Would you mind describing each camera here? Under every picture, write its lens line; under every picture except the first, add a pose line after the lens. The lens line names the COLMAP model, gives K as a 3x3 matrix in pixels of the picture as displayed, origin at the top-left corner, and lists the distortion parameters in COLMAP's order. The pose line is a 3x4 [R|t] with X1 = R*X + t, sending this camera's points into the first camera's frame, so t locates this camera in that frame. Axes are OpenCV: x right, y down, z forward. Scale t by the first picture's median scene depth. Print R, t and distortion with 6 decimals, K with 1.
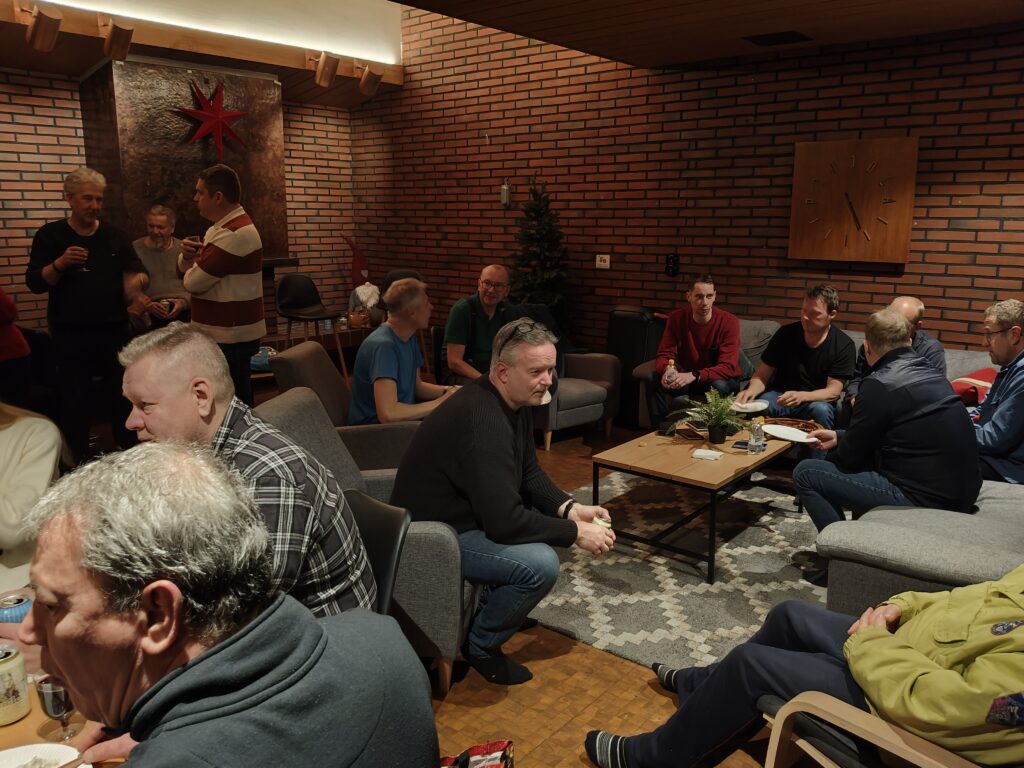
lens RADIAL K [[846.8, 0, 512.3], [0, 846.8, 406.3], [0, 0, 1]] dist [0.000000, -0.051640]
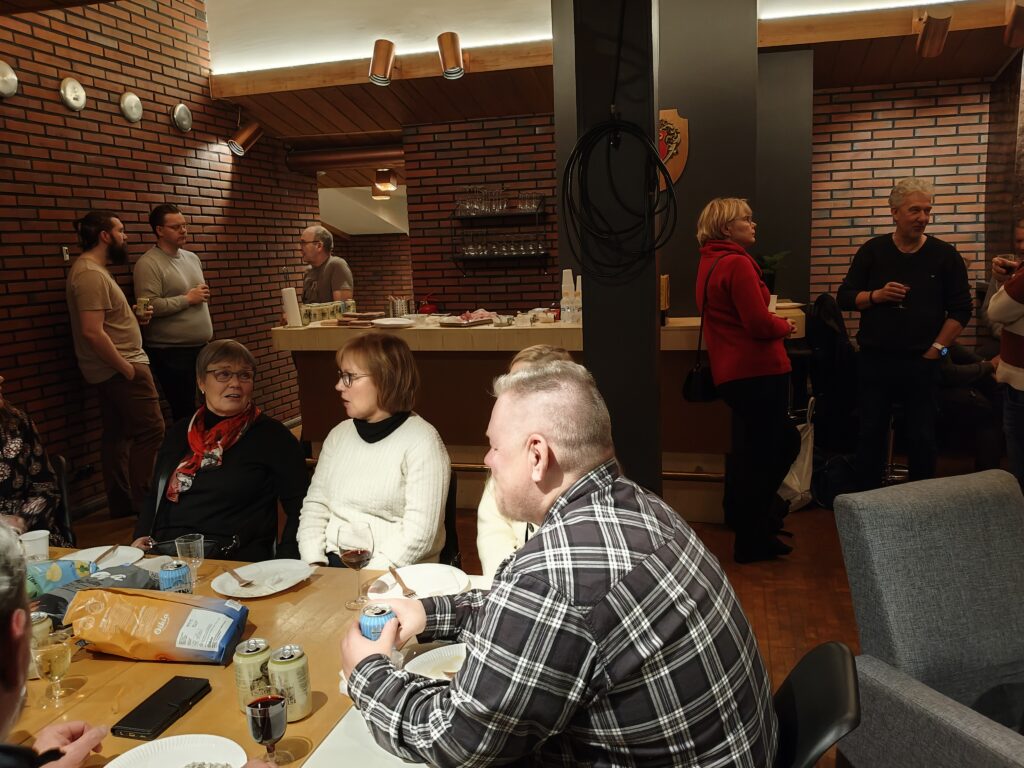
lens RADIAL K [[807.7, 0, 512.0], [0, 807.7, 384.0], [0, 0, 1]] dist [0.005297, 0.003158]
pose [[0.425736, 0.139623, -0.894010, 0.288629], [-0.173001, 0.982357, 0.071035, -0.121343], [0.888155, 0.124422, 0.442380, 0.605933]]
